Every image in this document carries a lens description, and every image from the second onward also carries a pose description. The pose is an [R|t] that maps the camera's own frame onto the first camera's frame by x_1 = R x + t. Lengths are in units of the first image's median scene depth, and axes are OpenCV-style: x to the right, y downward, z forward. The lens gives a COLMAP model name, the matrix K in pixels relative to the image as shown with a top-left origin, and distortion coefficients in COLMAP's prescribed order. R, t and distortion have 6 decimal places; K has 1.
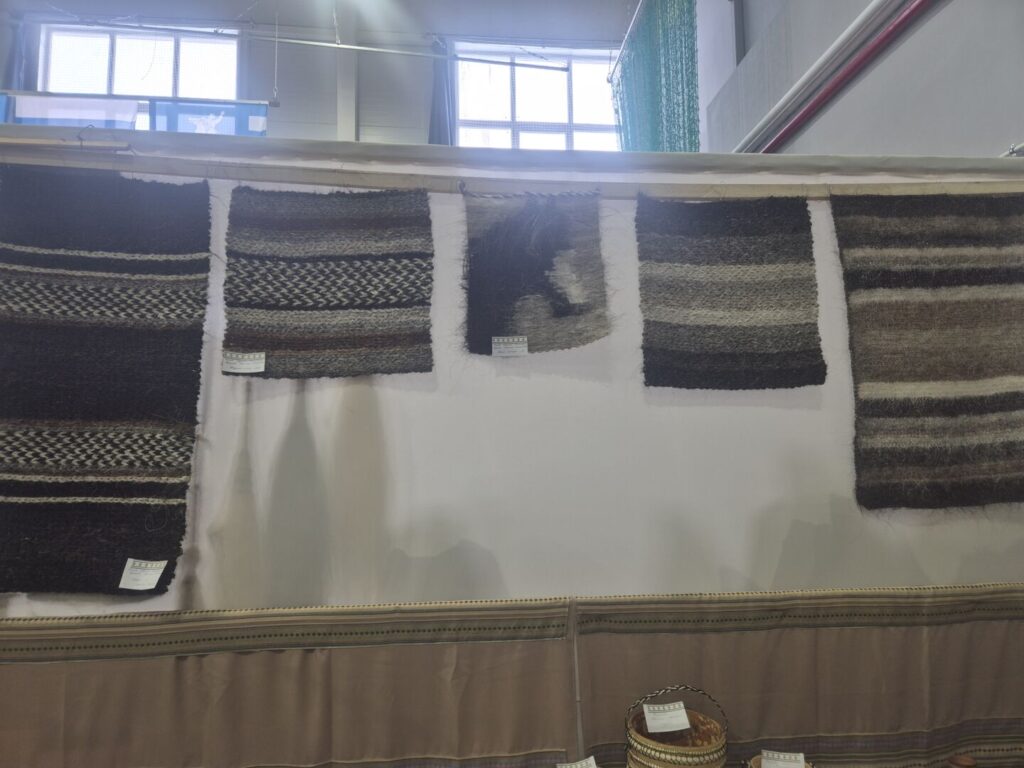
lens RADIAL K [[693.7, 0, 512.4], [0, 693.7, 387.4], [0, 0, 1]] dist [0.052292, -0.050231]
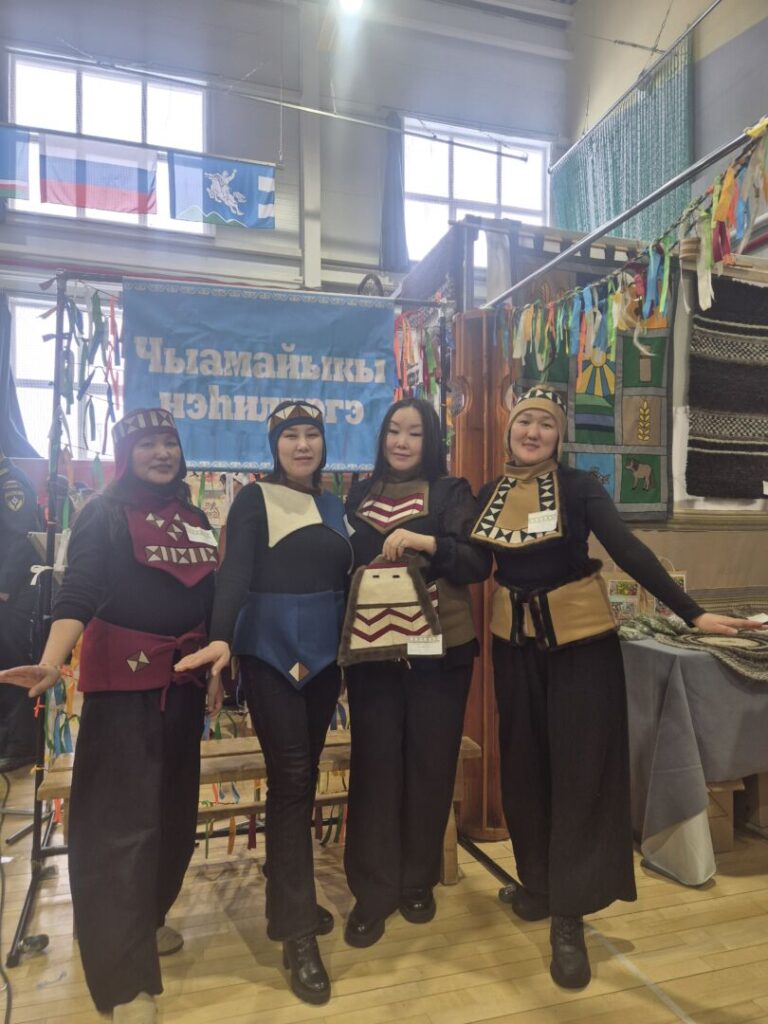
lens RADIAL K [[693.7, 0, 394.7], [0, 693.7, 524.4], [0, 0, 1]] dist [0.052292, -0.050231]
pose [[0.981816, 0.009396, 0.189600, -1.798295], [-0.027682, 0.995185, 0.094028, 0.191240], [-0.187804, -0.097567, 0.977349, -0.711063]]
